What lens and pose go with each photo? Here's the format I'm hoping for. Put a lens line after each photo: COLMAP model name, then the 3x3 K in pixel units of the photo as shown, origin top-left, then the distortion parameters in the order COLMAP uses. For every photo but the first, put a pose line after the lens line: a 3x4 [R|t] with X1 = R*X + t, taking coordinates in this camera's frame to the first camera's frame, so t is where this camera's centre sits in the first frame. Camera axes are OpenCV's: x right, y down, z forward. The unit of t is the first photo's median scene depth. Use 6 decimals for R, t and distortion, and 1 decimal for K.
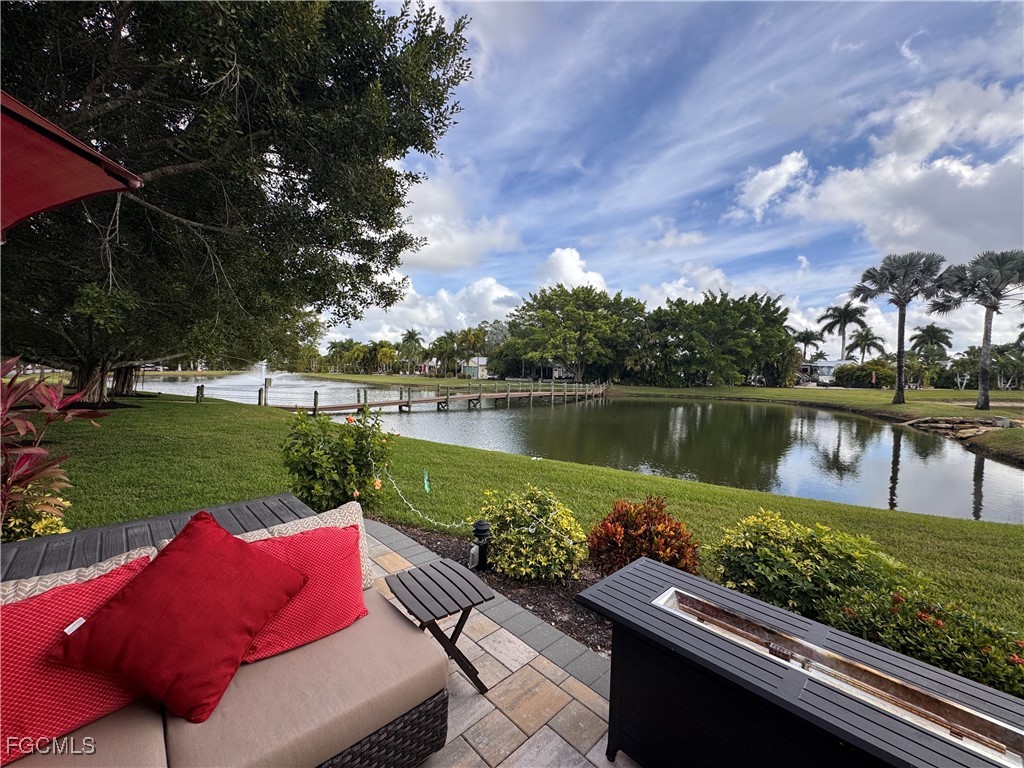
lens RADIAL K [[408.0, 0, 509.9], [0, 408.0, 385.2], [0, 0, 1]] dist [-0.002661, 0.000468]
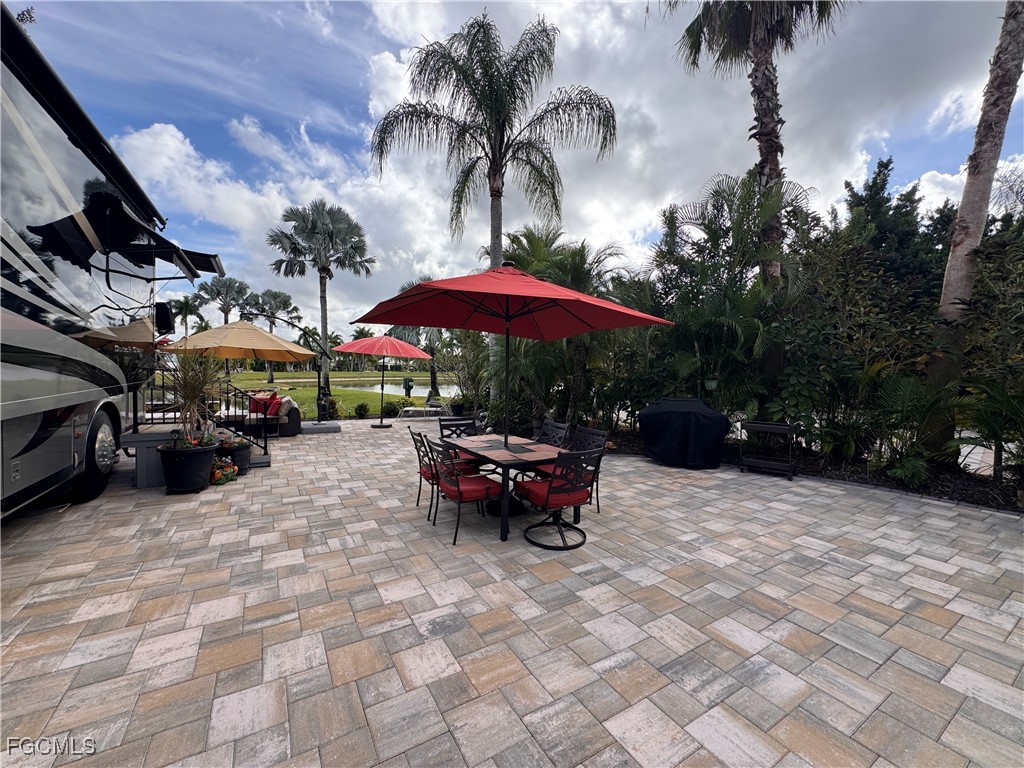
lens RADIAL K [[408.0, 0, 509.4], [0, 408.0, 385.2], [0, 0, 1]] dist [-0.002661, 0.000468]
pose [[0.217191, -0.052406, 0.974721, -0.130691], [0.017991, 0.998603, 0.049681, 0.001434], [-0.975963, 0.006746, 0.217831, -0.160591]]
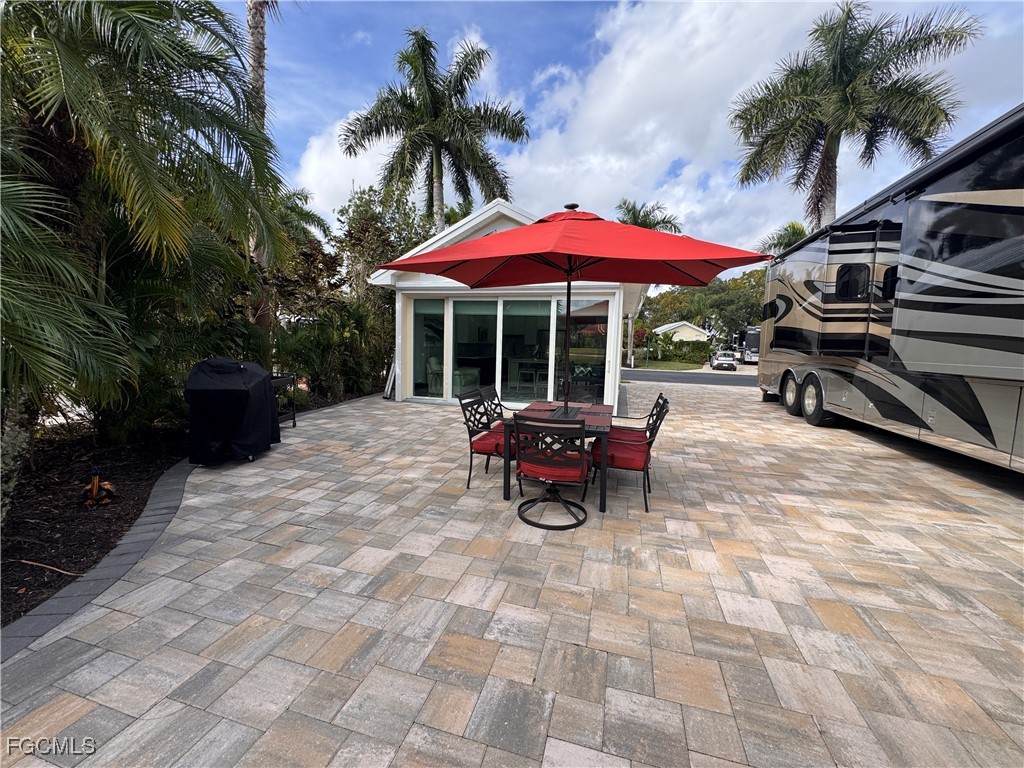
lens RADIAL K [[408.0, 0, 509.8], [0, 408.0, 384.8], [0, 0, 1]] dist [-0.002661, 0.000468]
pose [[-0.859987, 0.009350, -0.510230, 0.000323], [-0.062847, 0.990281, 0.124075, 0.003795], [0.506430, 0.138770, -0.851041, -0.080702]]
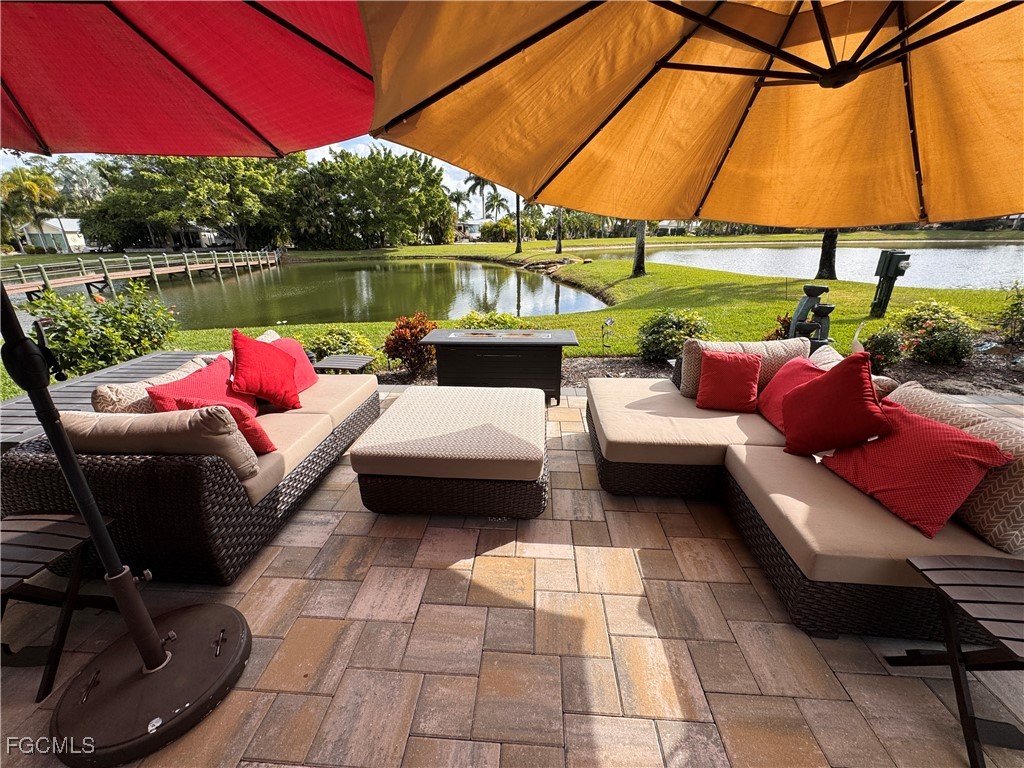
lens RADIAL K [[408.0, 0, 508.9], [0, 408.0, 385.7], [0, 0, 1]] dist [-0.002661, 0.000468]
pose [[0.736554, -0.263331, 0.623012, -0.027971], [0.050337, 0.939887, 0.337755, 0.000204], [-0.674503, -0.217415, 0.705533, -0.029015]]
